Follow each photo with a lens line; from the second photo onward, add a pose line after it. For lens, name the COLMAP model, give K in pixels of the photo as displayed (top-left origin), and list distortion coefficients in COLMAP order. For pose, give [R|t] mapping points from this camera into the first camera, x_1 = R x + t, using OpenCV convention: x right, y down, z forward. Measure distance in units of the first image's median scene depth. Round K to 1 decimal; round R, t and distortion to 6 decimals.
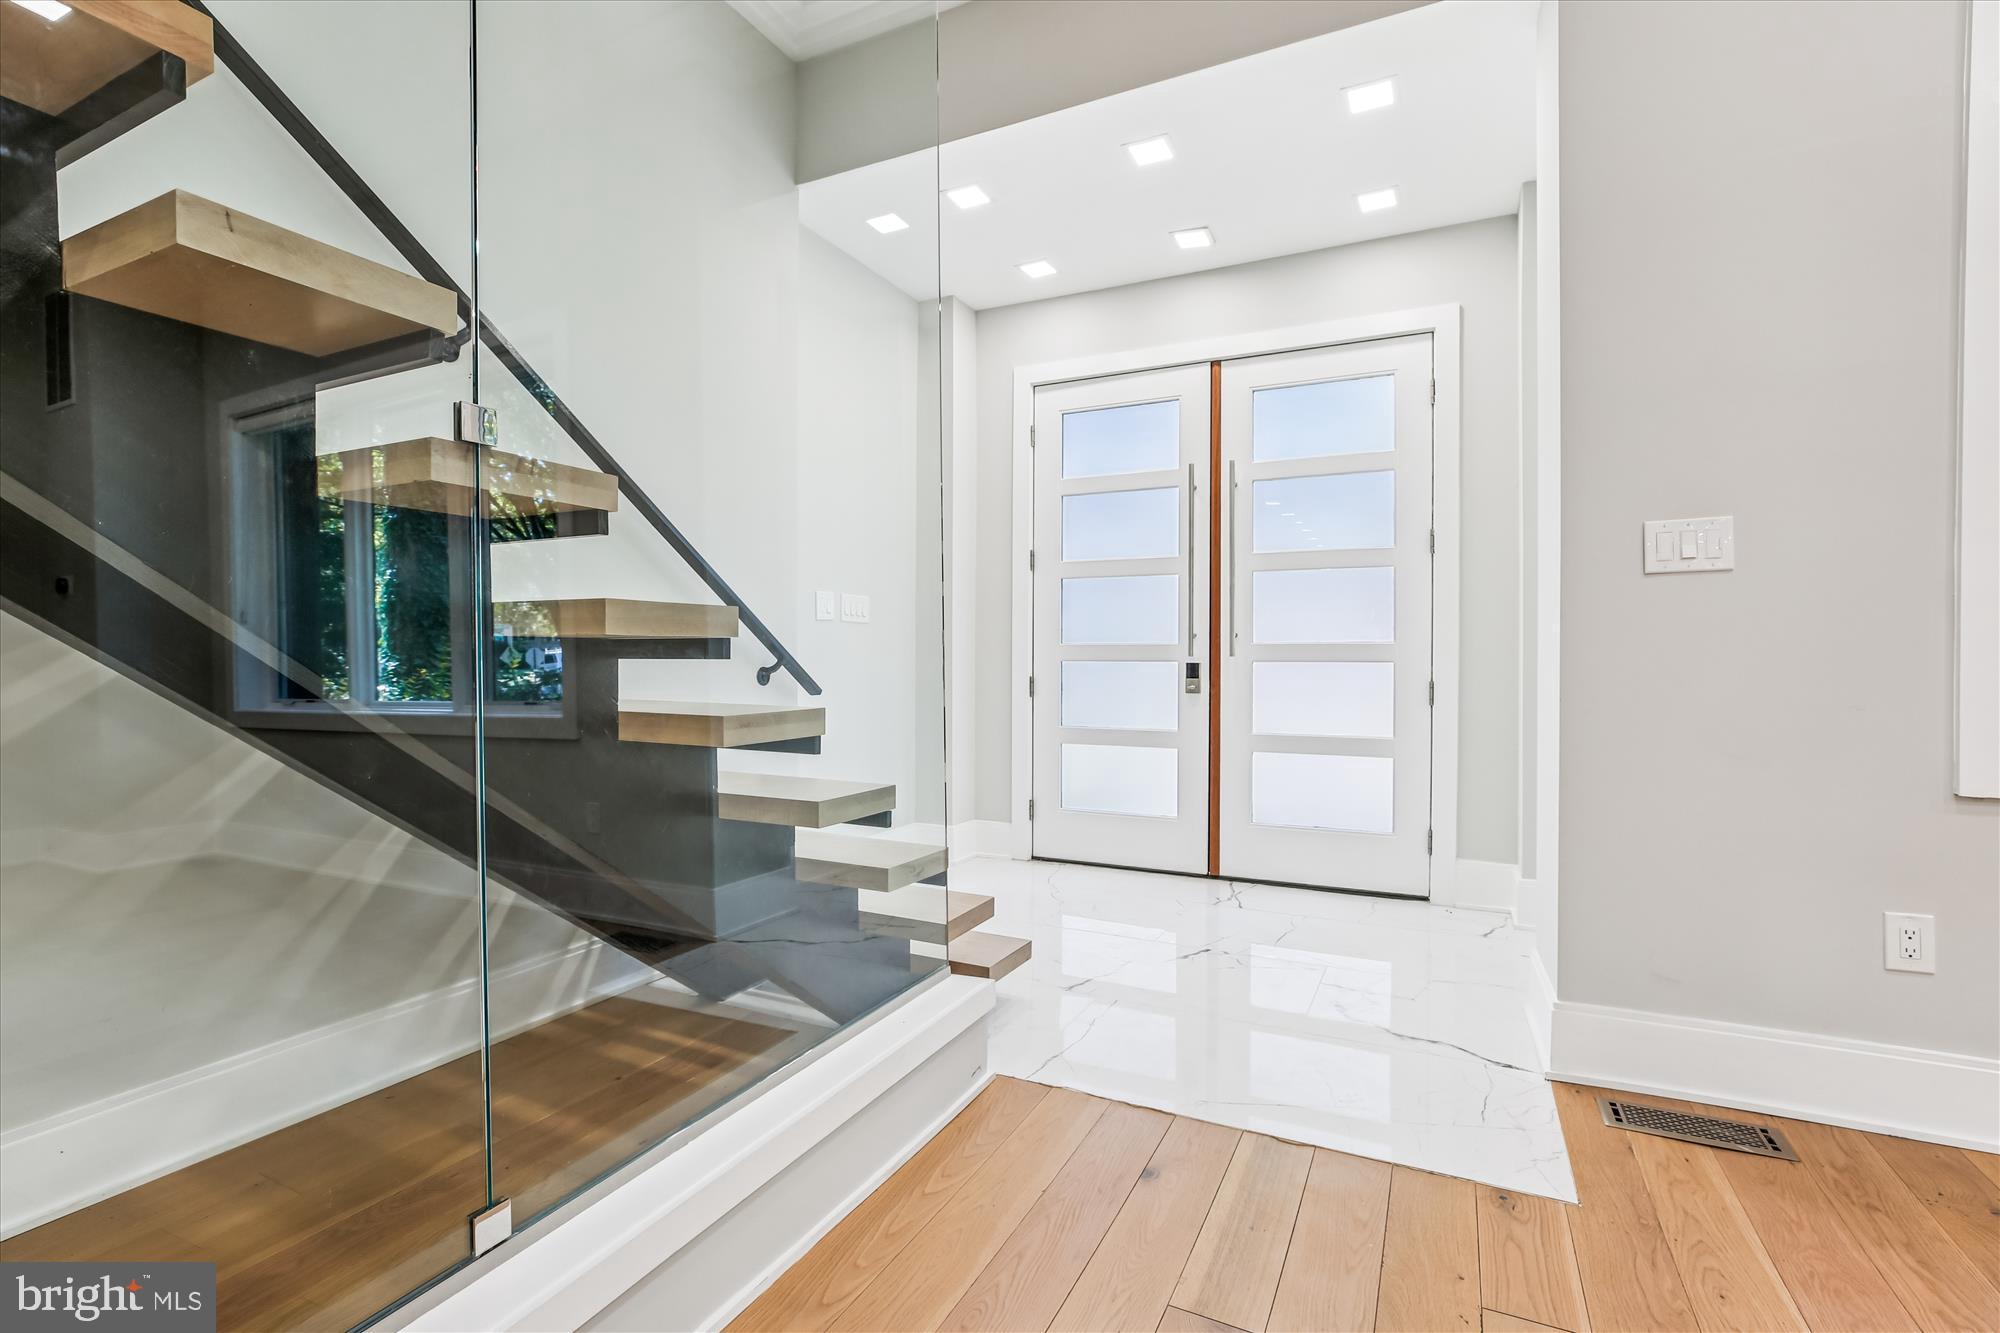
lens RADIAL K [[925.0, 0, 990.0], [0, 925.0, 666.8], [0, 0, 1]] dist [0.002489, 0.001073]
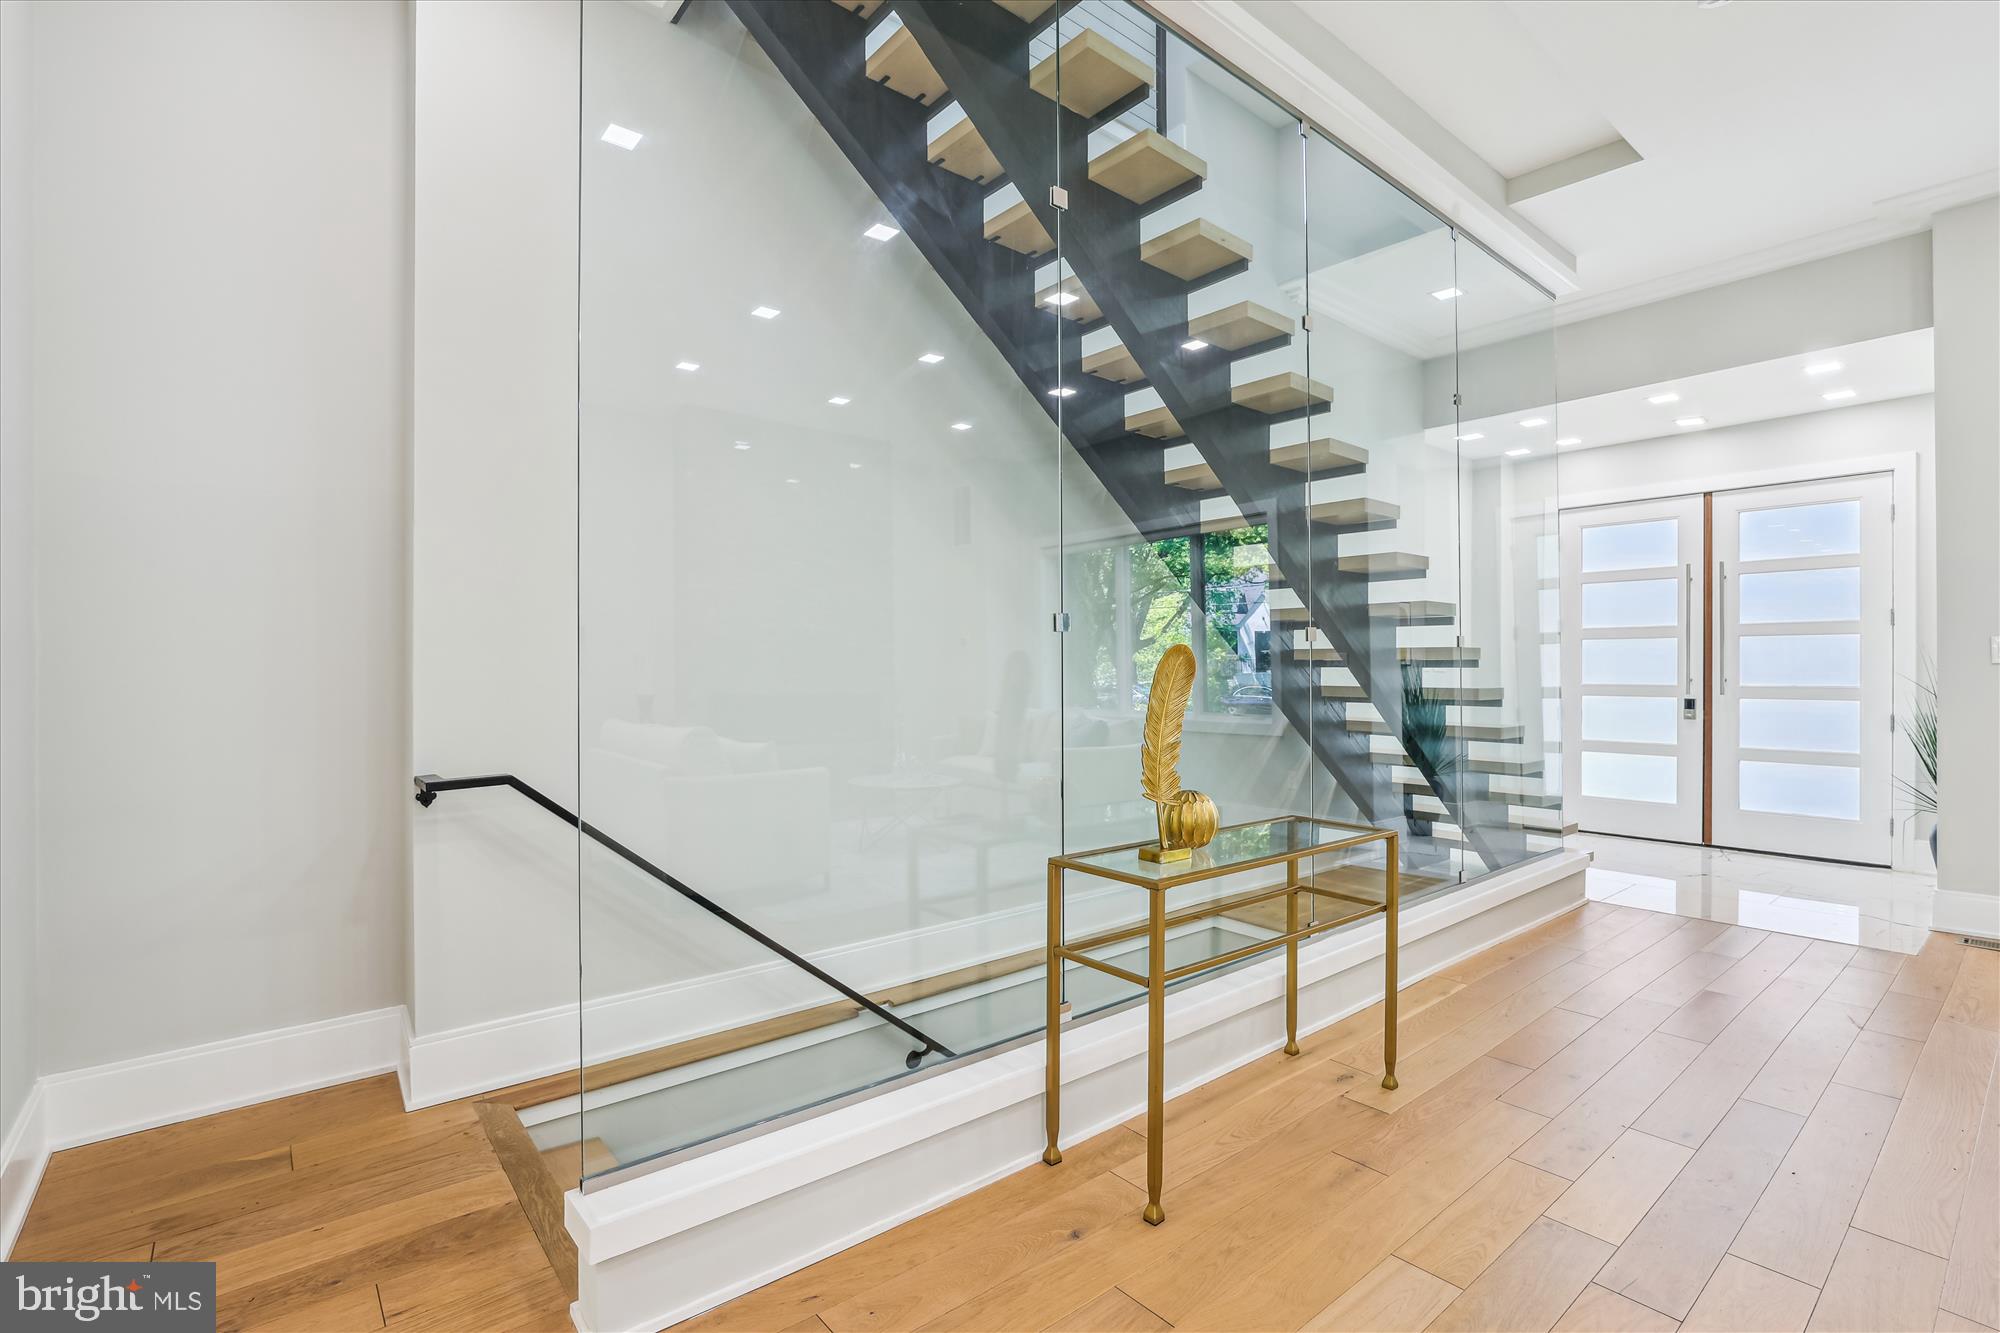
lens RADIAL K [[925.0, 0, 1014.2], [0, 925.0, 669.8], [0, 0, 1]] dist [0.002489, 0.001073]
pose [[0.918545, 0.002528, -0.395308, -0.186014], [-0.009833, 0.999816, -0.016455, -0.014957], [0.395194, 0.019002, 0.918401, -0.782352]]
